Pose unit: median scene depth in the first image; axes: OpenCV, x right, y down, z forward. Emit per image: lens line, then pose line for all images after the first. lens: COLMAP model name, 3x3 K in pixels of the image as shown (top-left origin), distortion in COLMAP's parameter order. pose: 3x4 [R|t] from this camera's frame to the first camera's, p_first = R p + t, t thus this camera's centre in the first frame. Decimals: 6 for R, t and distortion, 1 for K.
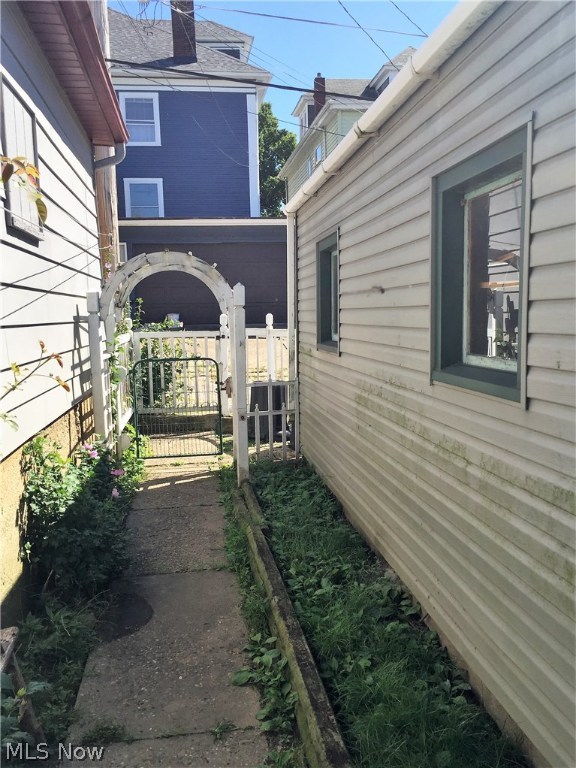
lens RADIAL K [[642.4, 0, 284.3], [0, 642.4, 384.6], [0, 0, 1]] dist [0.086686, -0.110976]
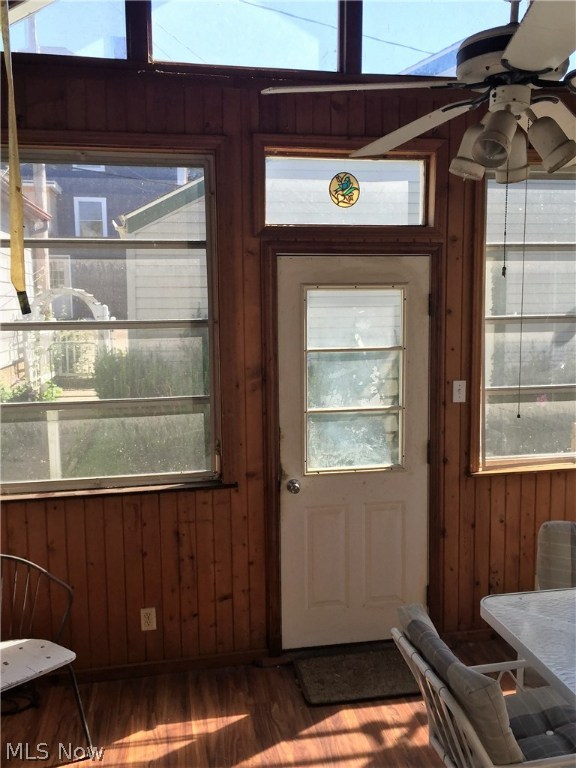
lens RADIAL K [[642.4, 0, 284.3], [0, 642.4, 384.6], [0, 0, 1]] dist [0.086686, -0.110976]
pose [[0.998950, 0.005433, 0.045490, 0.362109], [-0.005905, 0.999930, 0.010253, 0.060398], [-0.045431, -0.010511, 0.998912, -0.902175]]
